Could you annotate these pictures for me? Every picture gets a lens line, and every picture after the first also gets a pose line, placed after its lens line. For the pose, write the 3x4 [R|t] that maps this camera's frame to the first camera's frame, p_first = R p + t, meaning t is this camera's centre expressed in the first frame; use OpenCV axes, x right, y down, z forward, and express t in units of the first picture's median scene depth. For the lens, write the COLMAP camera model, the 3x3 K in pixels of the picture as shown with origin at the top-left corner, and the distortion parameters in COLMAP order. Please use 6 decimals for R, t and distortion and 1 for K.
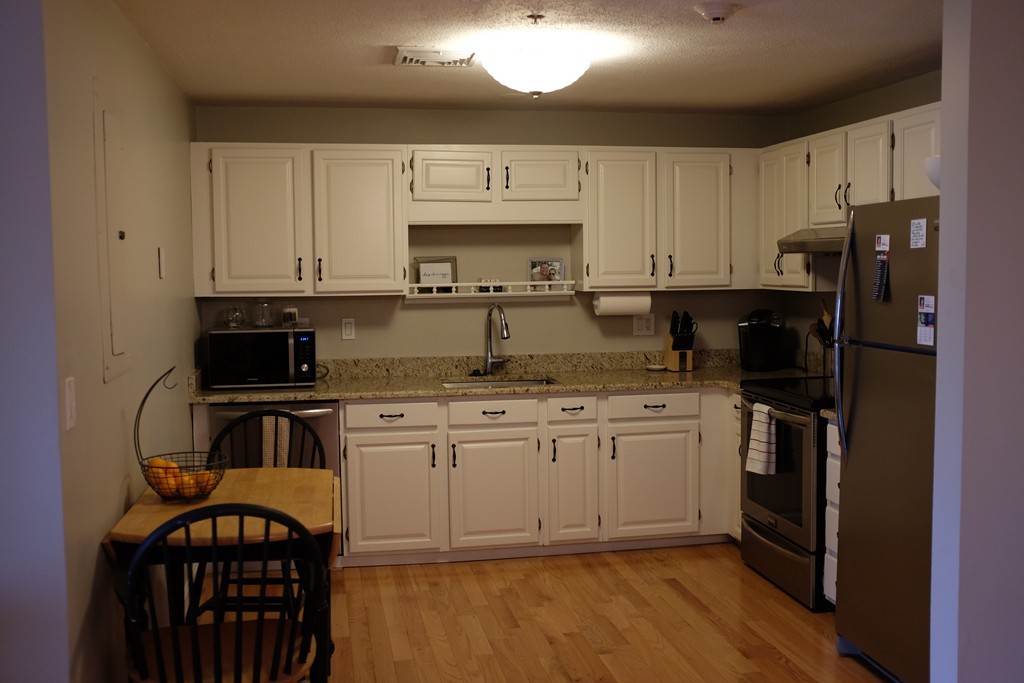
lens RADIAL K [[1029.5, 0, 510.7], [0, 1029.5, 339.0], [0, 0, 1]] dist [-0.066787, 0.000000]
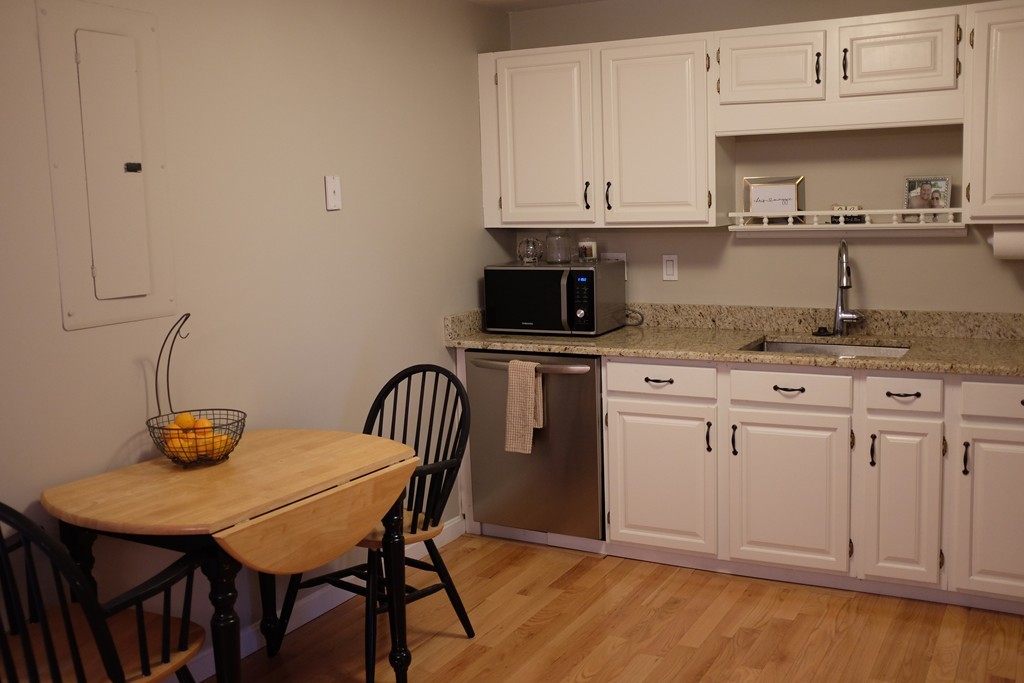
lens RADIAL K [[1029.5, 0, 512.0], [0, 1029.5, 335.6], [0, 0, 1]] dist [-0.066787, 0.000000]
pose [[0.777145, 0.070434, -0.625368, 0.280668], [-0.024487, 0.996349, 0.081788, -0.021257], [0.628845, -0.048248, 0.776032, 0.303442]]
